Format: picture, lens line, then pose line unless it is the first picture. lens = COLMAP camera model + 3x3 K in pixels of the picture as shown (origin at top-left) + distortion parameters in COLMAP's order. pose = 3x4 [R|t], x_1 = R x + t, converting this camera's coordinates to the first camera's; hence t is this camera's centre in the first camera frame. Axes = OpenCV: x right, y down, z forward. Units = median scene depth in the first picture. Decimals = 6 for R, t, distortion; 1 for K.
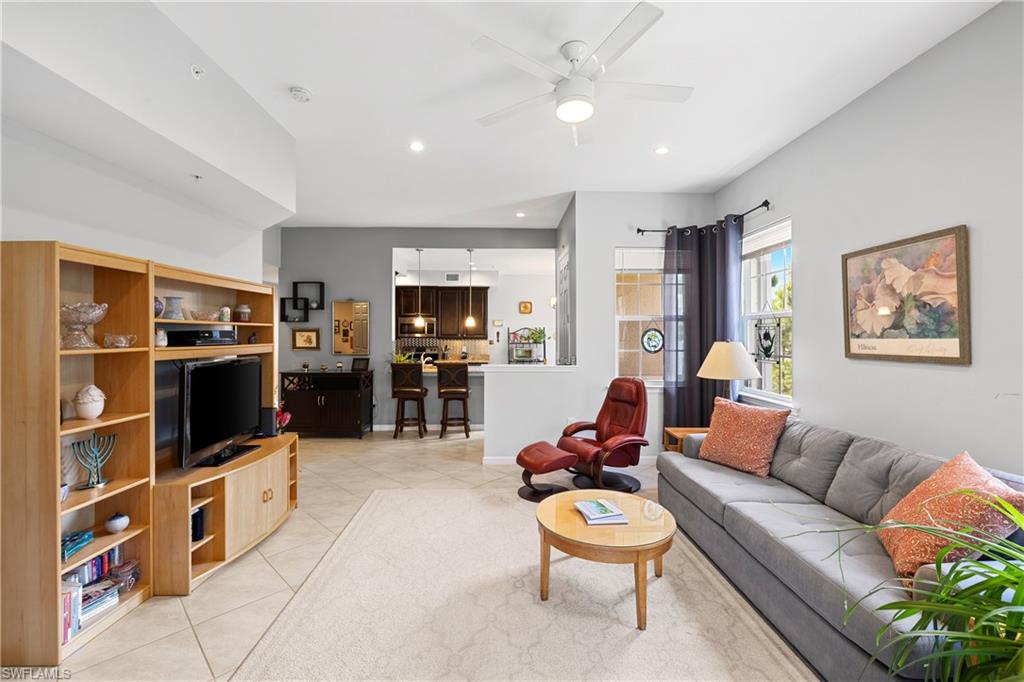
lens RADIAL K [[429.8, 0, 508.5], [0, 429.8, 336.4], [0, 0, 1]] dist [-0.000479, 0.000029]
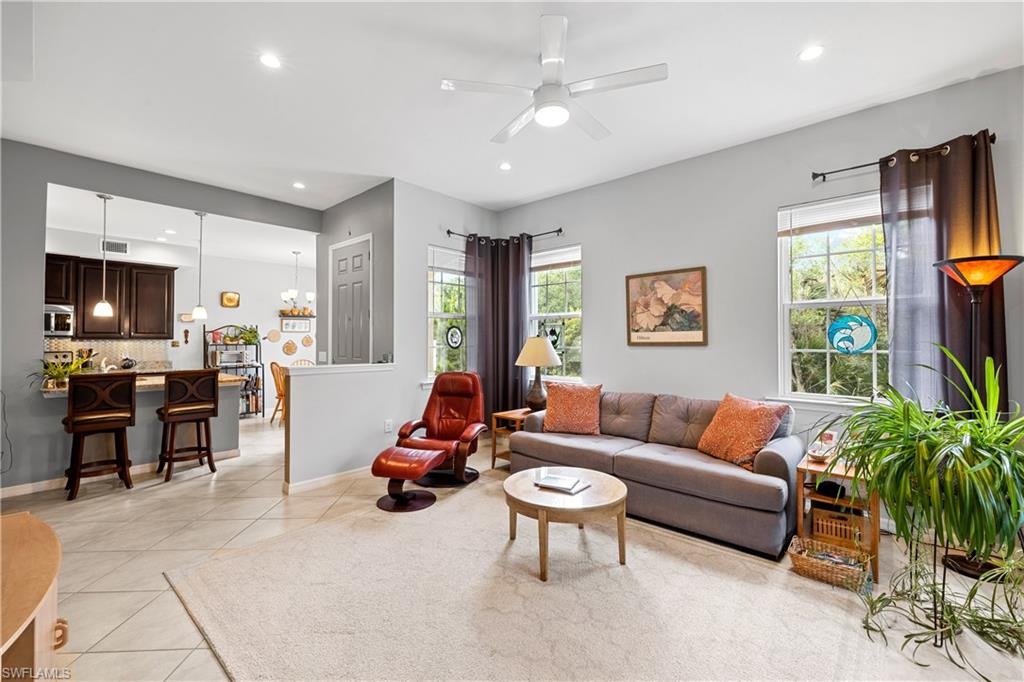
lens RADIAL K [[429.8, 0, 508.5], [0, 429.8, 336.4], [0, 0, 1]] dist [-0.000479, 0.000029]
pose [[0.686414, 0.006424, 0.727183, -0.300744], [0.002690, 0.999932, -0.011372, 0.017882], [-0.727206, 0.009762, 0.686350, 0.147090]]
